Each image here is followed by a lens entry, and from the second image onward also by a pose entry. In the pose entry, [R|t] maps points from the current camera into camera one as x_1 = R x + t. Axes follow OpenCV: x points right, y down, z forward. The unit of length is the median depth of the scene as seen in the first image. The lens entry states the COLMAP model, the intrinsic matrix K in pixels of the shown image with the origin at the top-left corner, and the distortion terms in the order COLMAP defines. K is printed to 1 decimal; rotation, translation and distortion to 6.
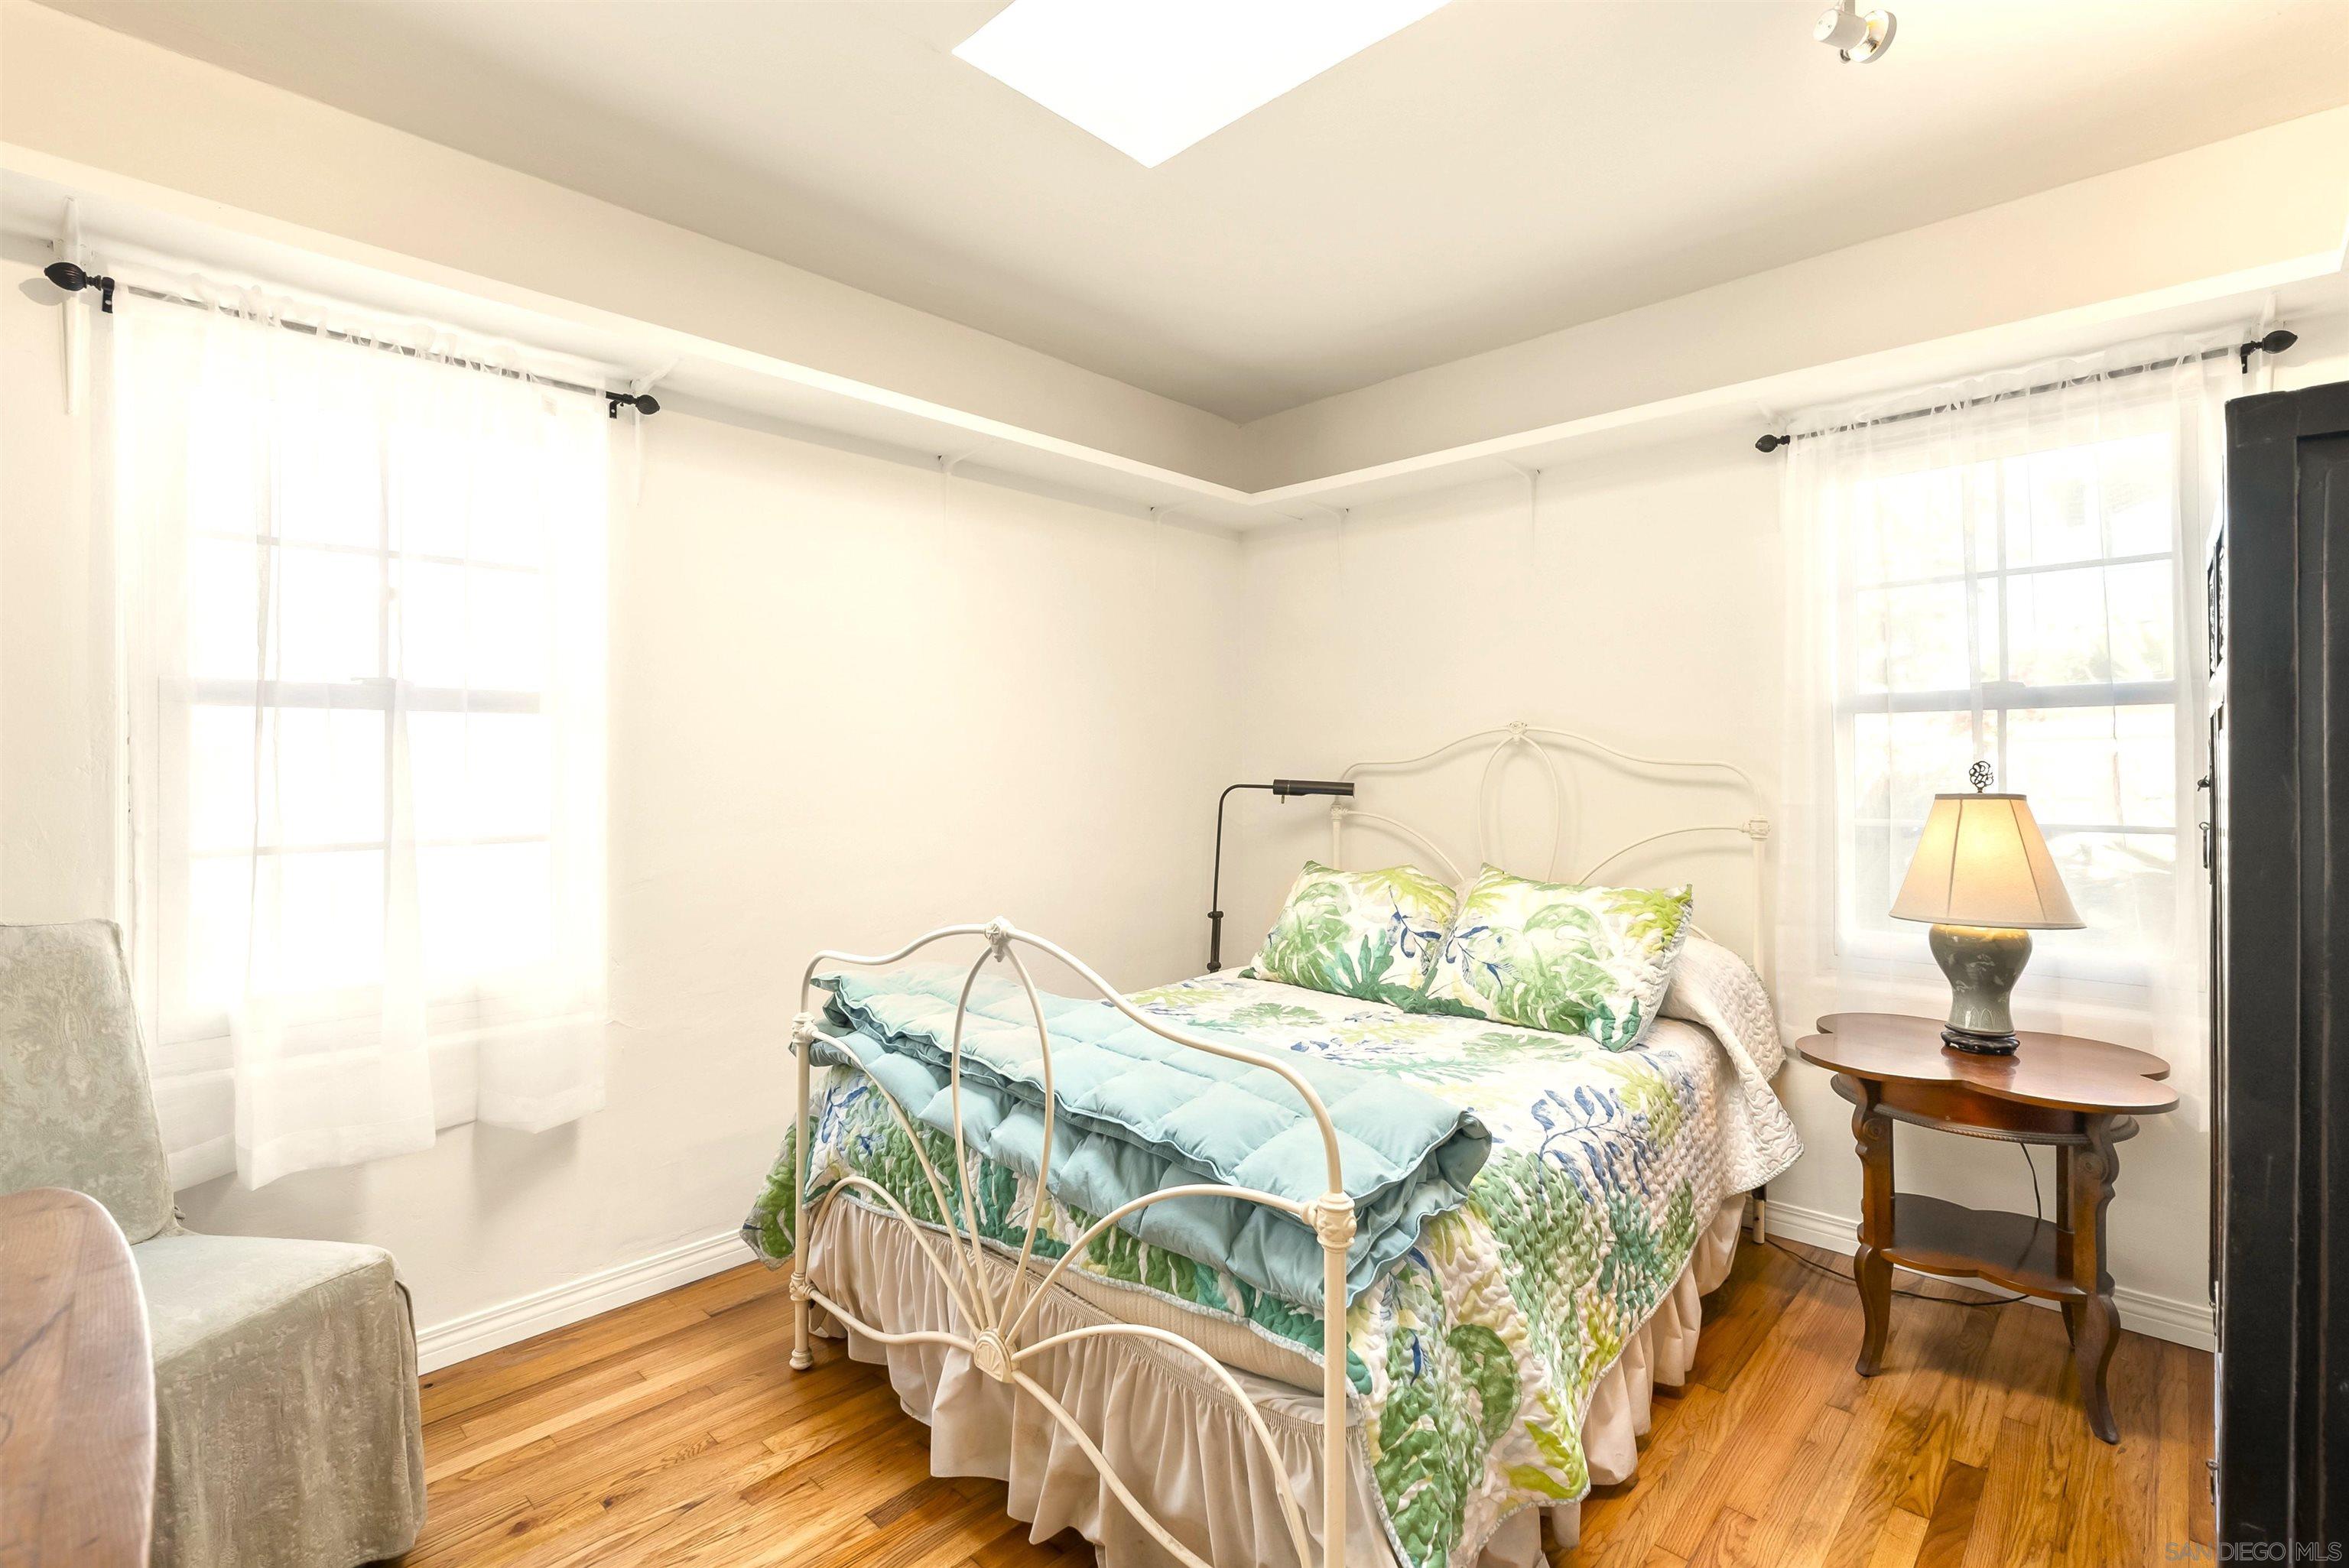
lens RADIAL K [[1070.0, 0, 1174.5], [0, 1070.0, 784.0], [0, 0, 1]] dist [-0.000368, -0.000341]
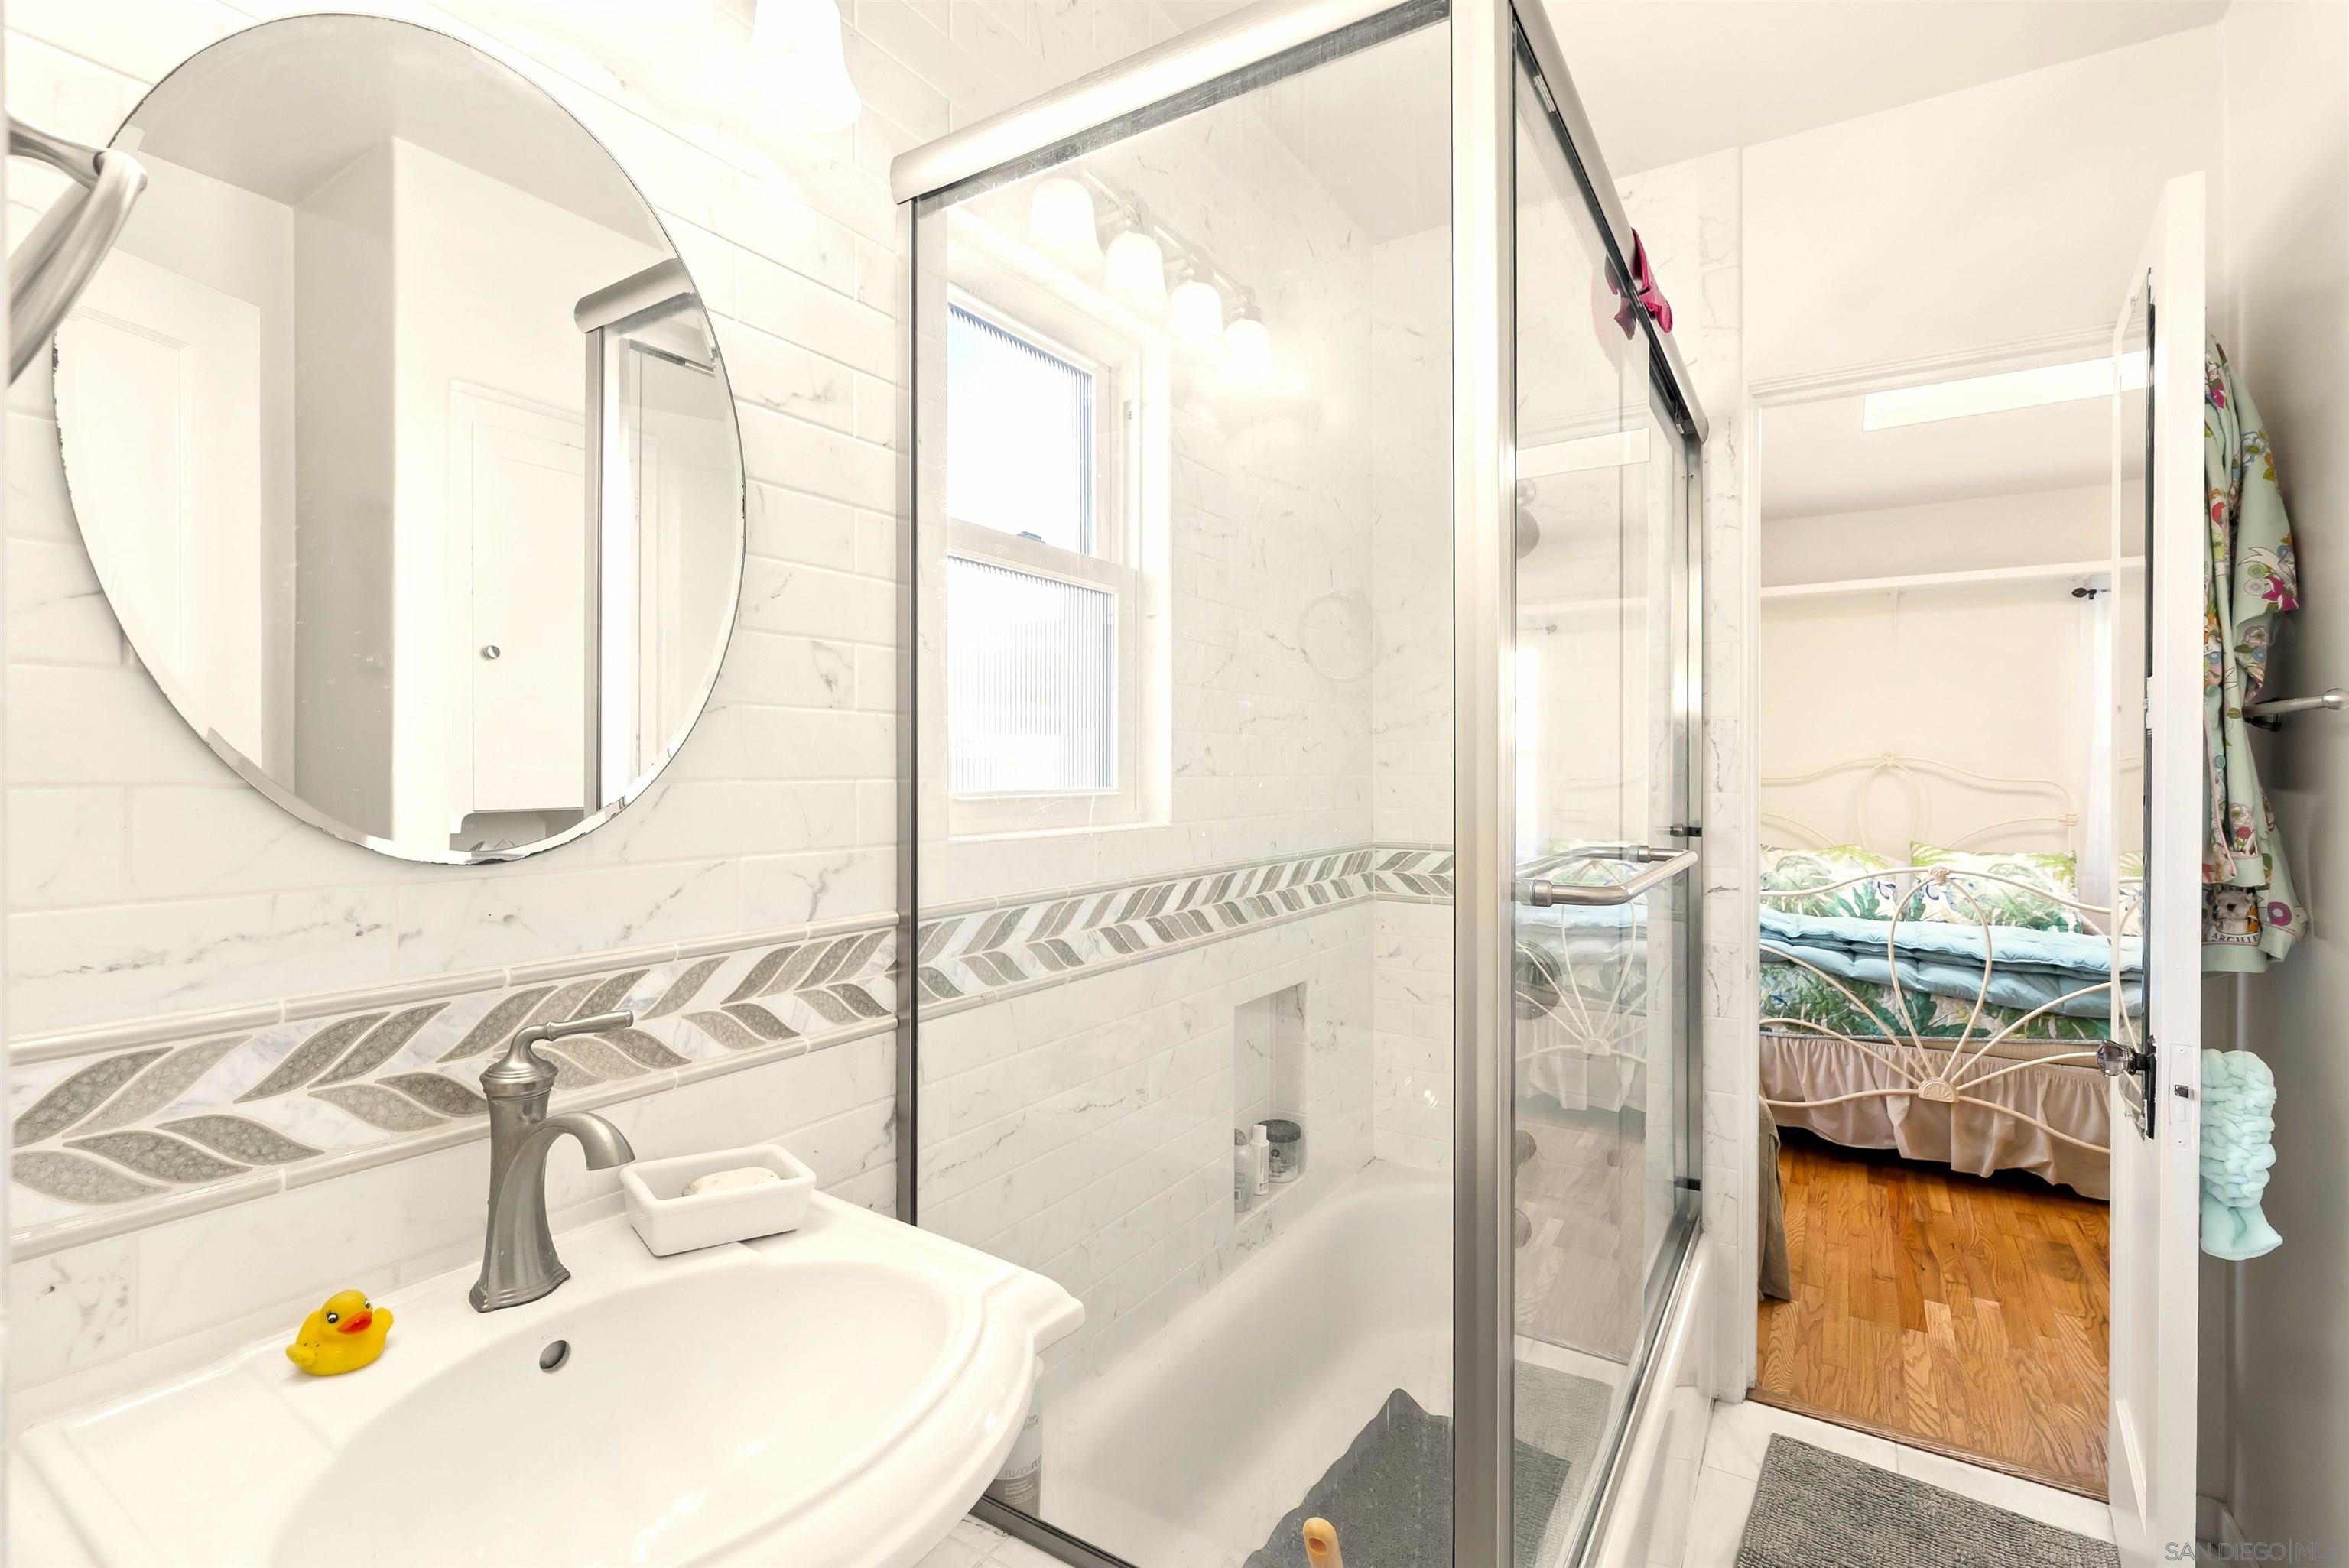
lens RADIAL K [[1070.0, 0, 1174.5], [0, 1070.0, 784.0], [0, 0, 1]] dist [-0.000368, -0.000341]
pose [[0.981204, 0.002104, 0.192961, -1.611351], [-0.001451, 0.999993, -0.003525, -0.007165], [-0.192967, 0.003179, 0.981200, -0.531460]]
